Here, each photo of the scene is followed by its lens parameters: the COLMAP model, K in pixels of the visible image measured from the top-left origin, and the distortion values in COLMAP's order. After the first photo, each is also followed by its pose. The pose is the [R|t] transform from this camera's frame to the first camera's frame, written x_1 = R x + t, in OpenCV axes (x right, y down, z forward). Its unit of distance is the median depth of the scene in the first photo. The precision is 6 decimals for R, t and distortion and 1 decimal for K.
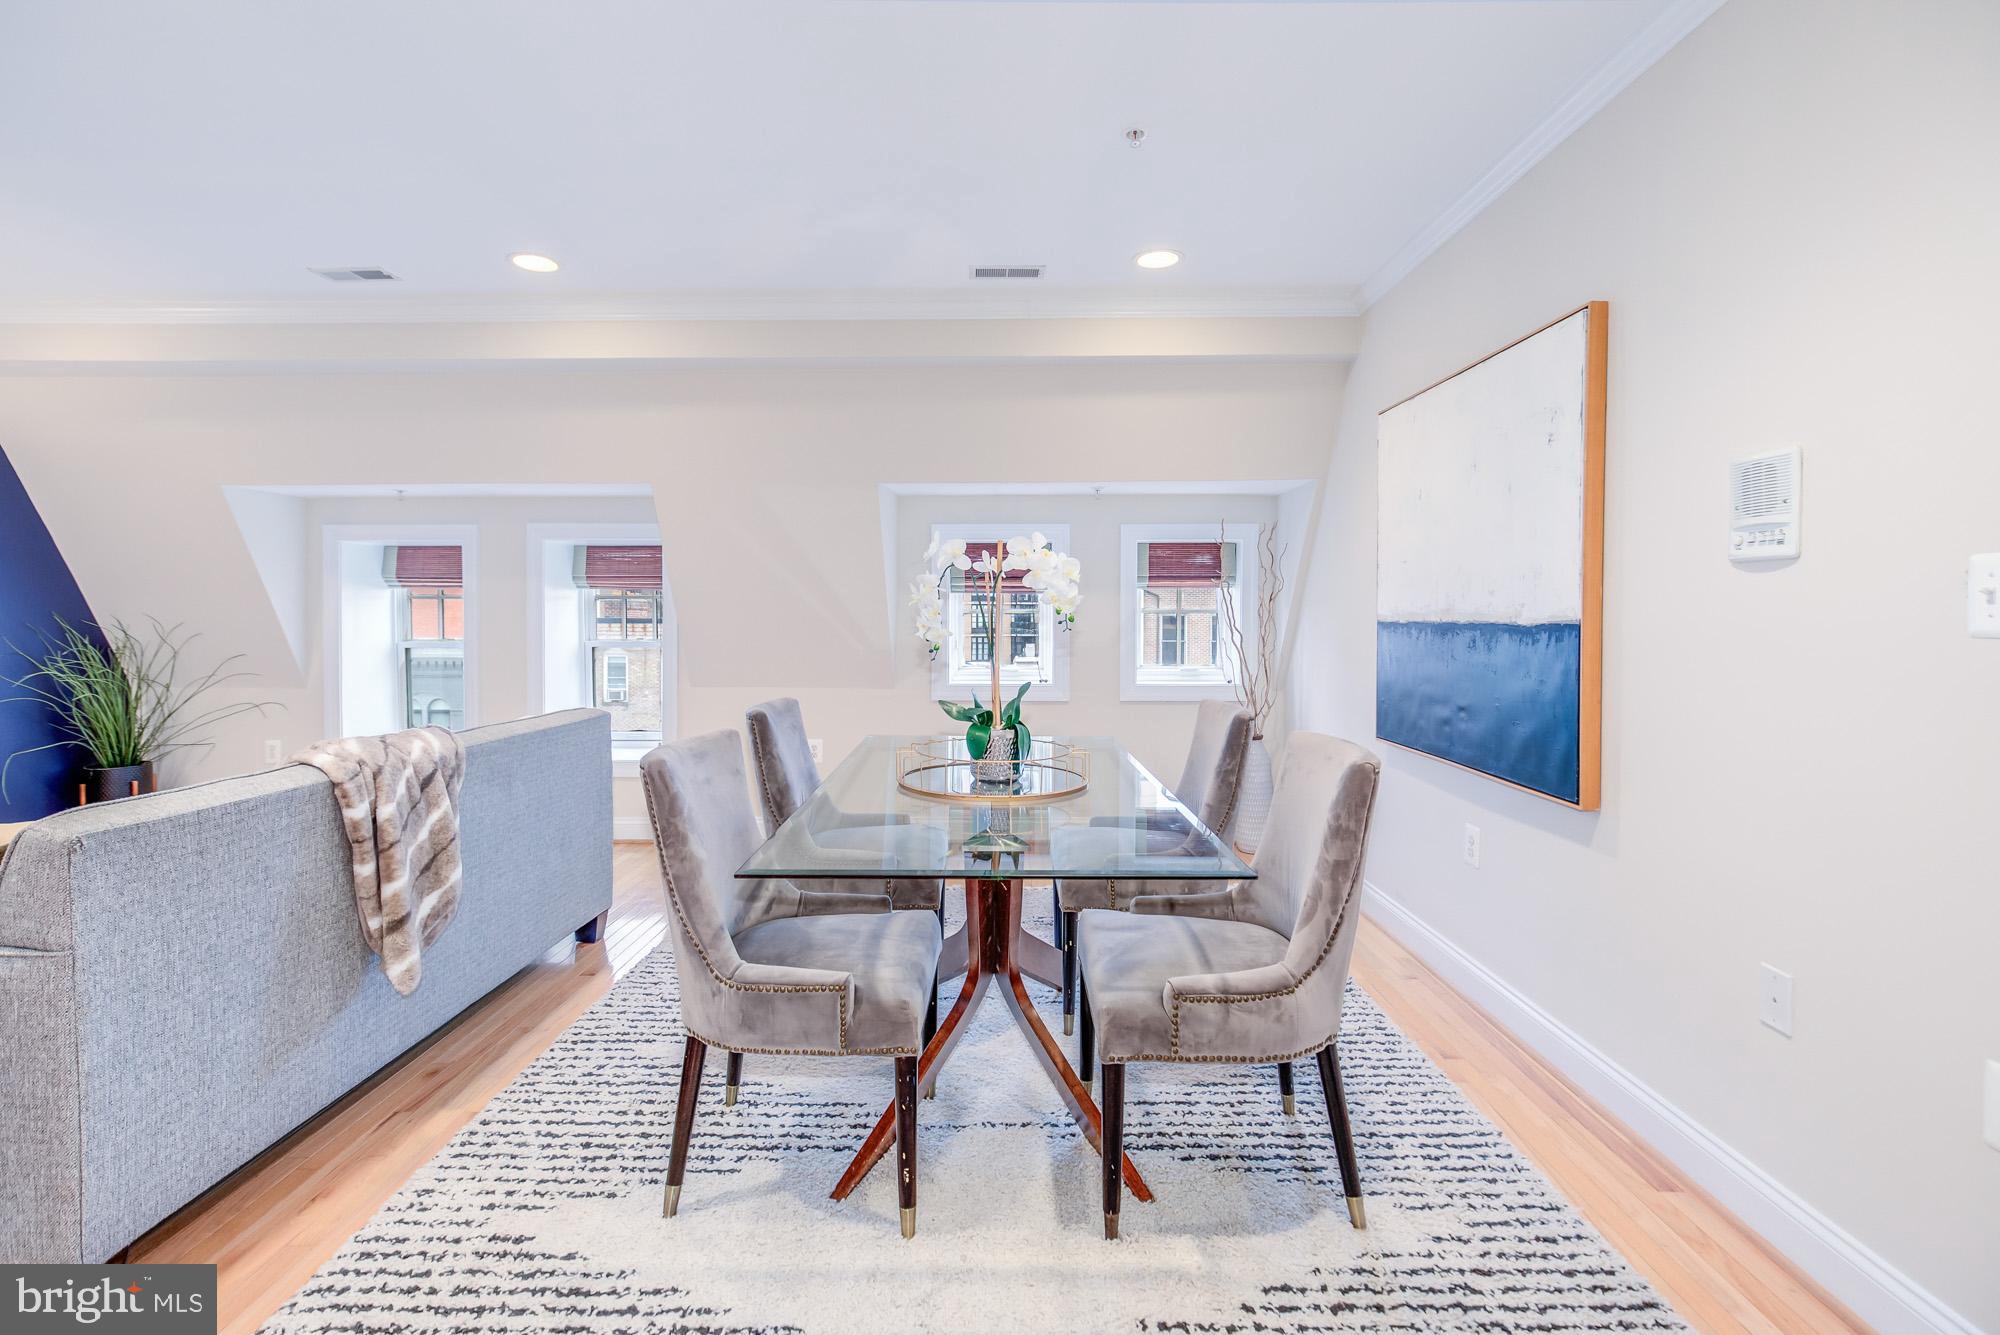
lens RADIAL K [[921.2, 0, 982.7], [0, 921.2, 628.8], [0, 0, 1]] dist [-0.007043, 0.000908]
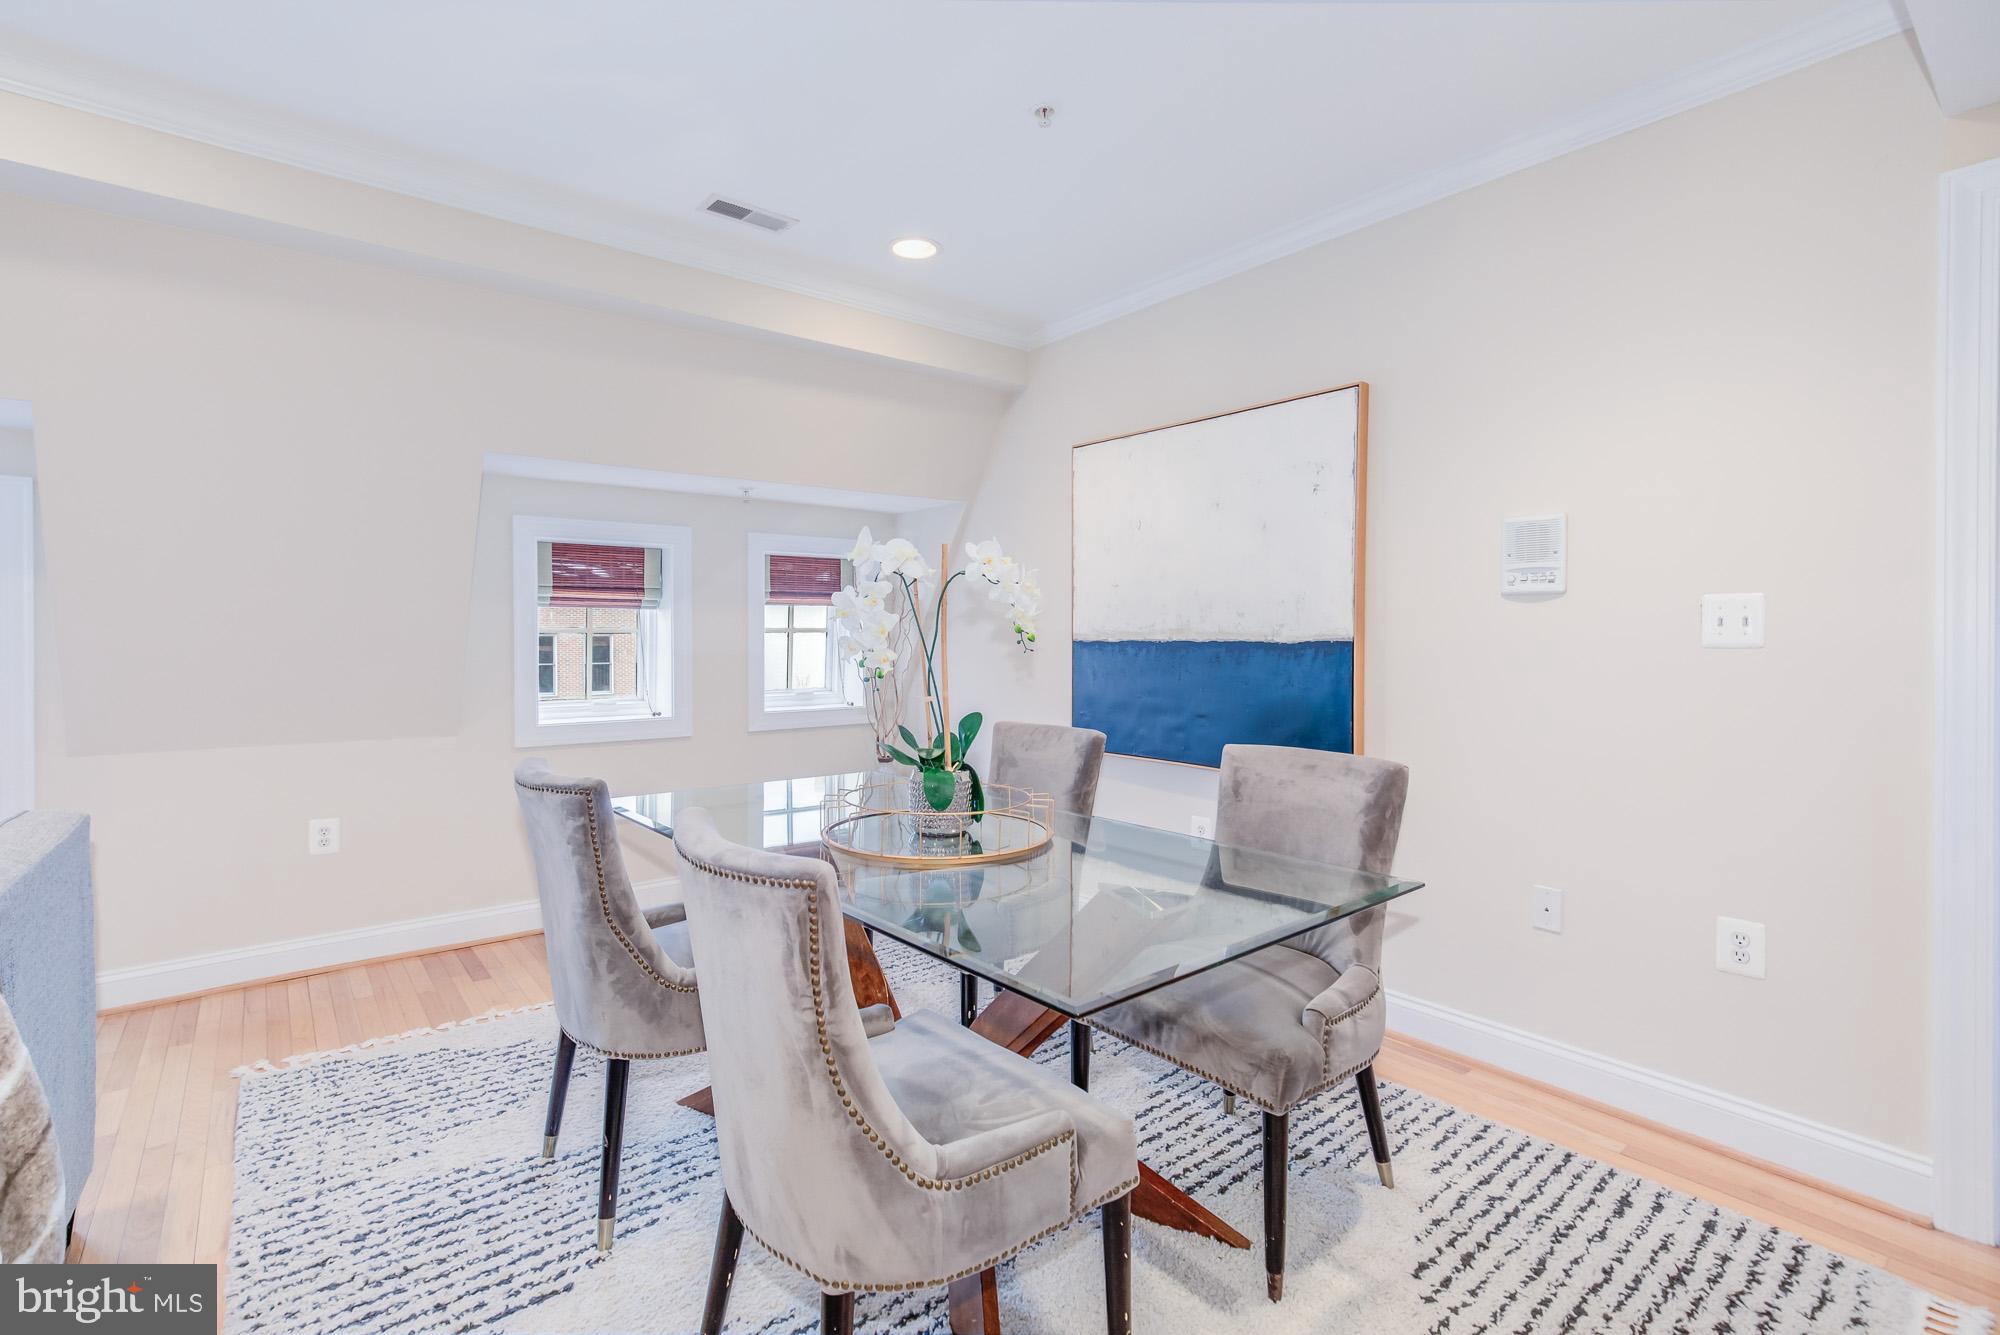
lens RADIAL K [[929.1, 0, 996.9], [0, 929.1, 652.0], [0, 0, 1]] dist [-0.004469, 0.000298]
pose [[0.764435, -0.013754, 0.644554, -0.523851], [0.011441, 0.999904, 0.007768, -0.005916], [-0.644599, 0.001436, 0.764519, 0.353902]]
